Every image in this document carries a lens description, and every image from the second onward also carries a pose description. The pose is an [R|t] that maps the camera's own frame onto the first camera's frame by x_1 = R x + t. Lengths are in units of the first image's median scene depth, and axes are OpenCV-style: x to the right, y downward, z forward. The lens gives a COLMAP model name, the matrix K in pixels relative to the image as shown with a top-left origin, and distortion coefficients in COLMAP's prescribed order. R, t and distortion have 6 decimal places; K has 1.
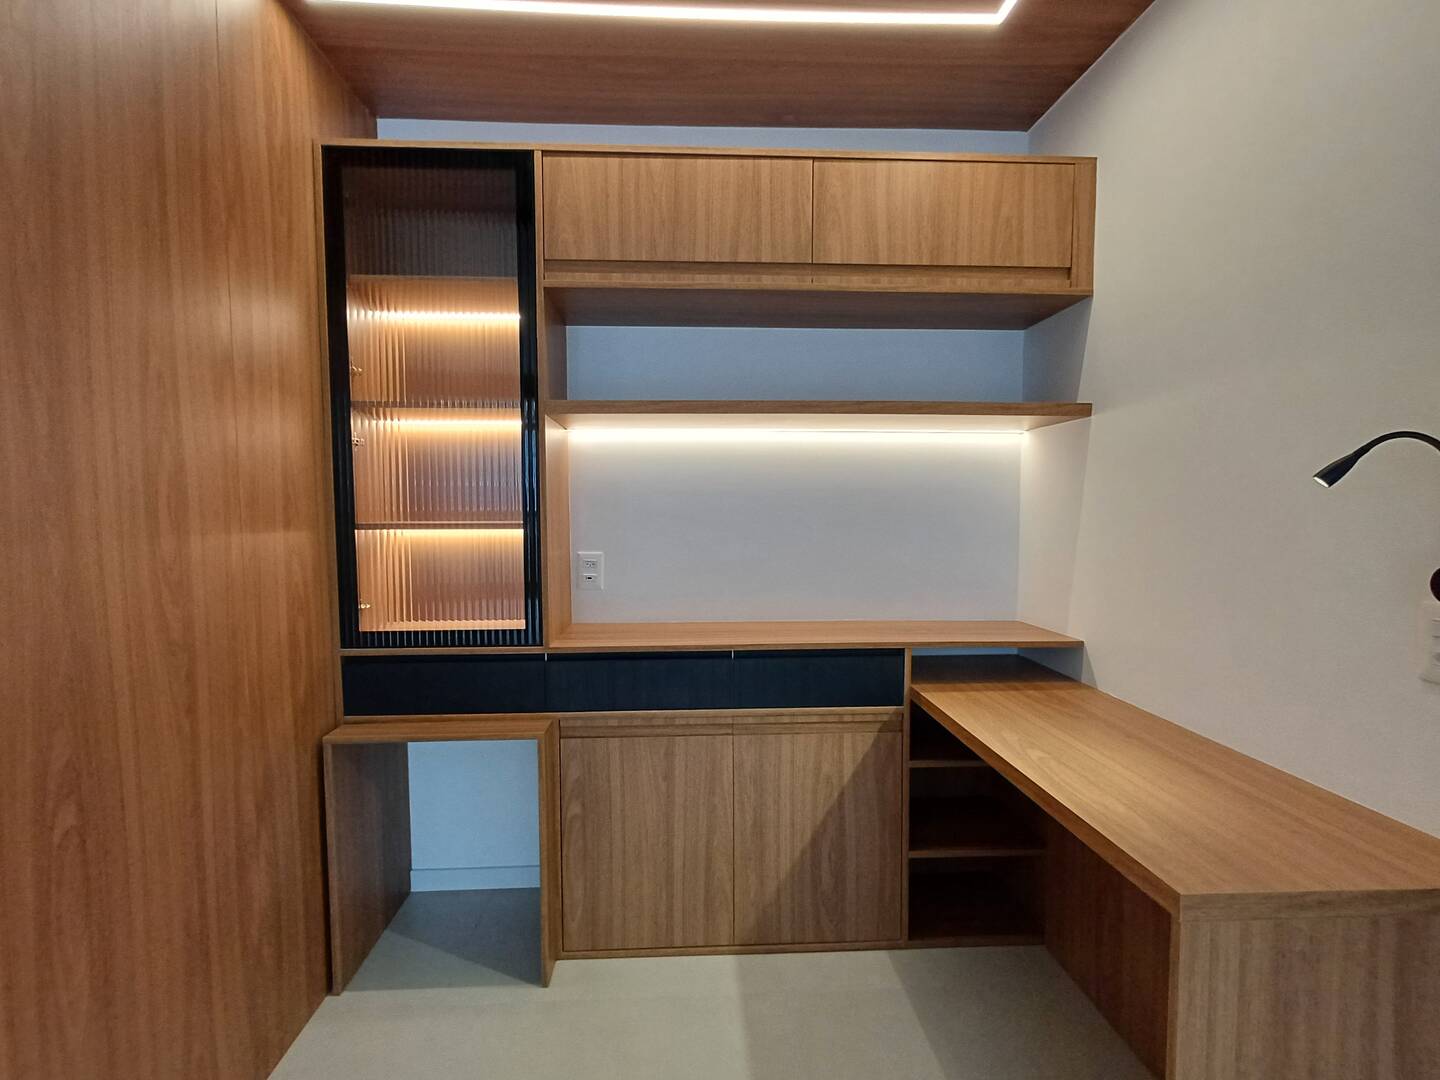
lens RADIAL K [[650.1, 0, 704.8], [0, 650.1, 543.1], [0, 0, 1]] dist [-0.000032, 0.001044]
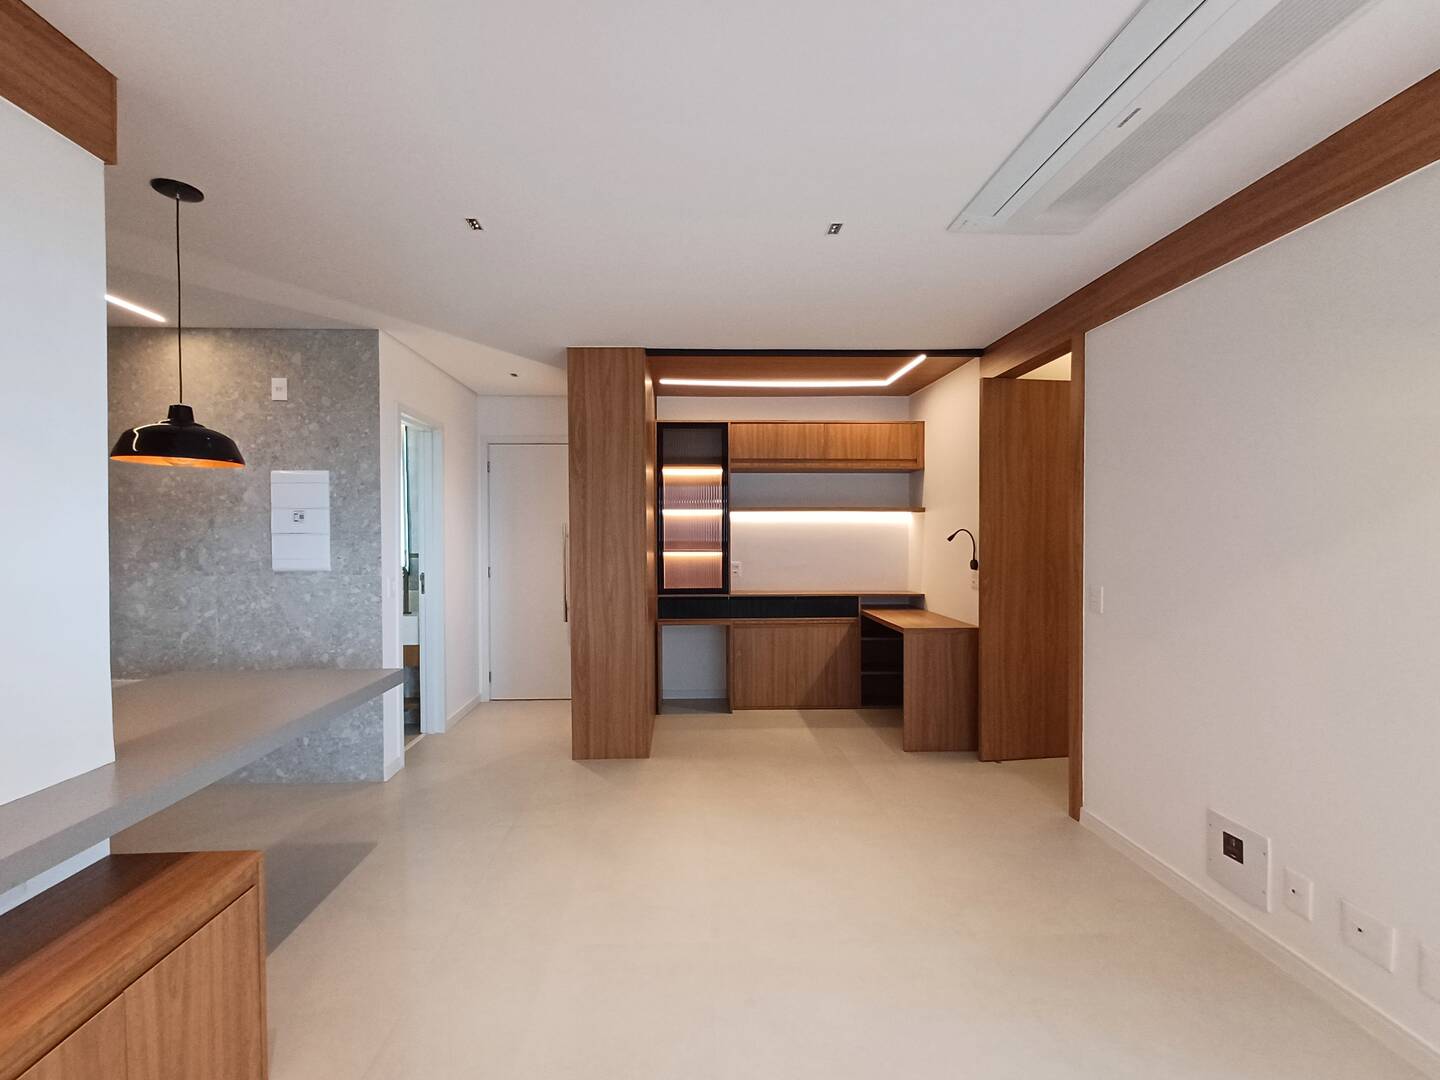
lens RADIAL K [[650.1, 0, 704.8], [0, 650.1, 543.1], [0, 0, 1]] dist [-0.000032, 0.001044]
pose [[0.999940, 0.000598, -0.010957, -0.312641], [-0.001061, 0.999101, -0.042371, 0.055395], [0.010922, 0.042380, 0.999042, -1.761330]]
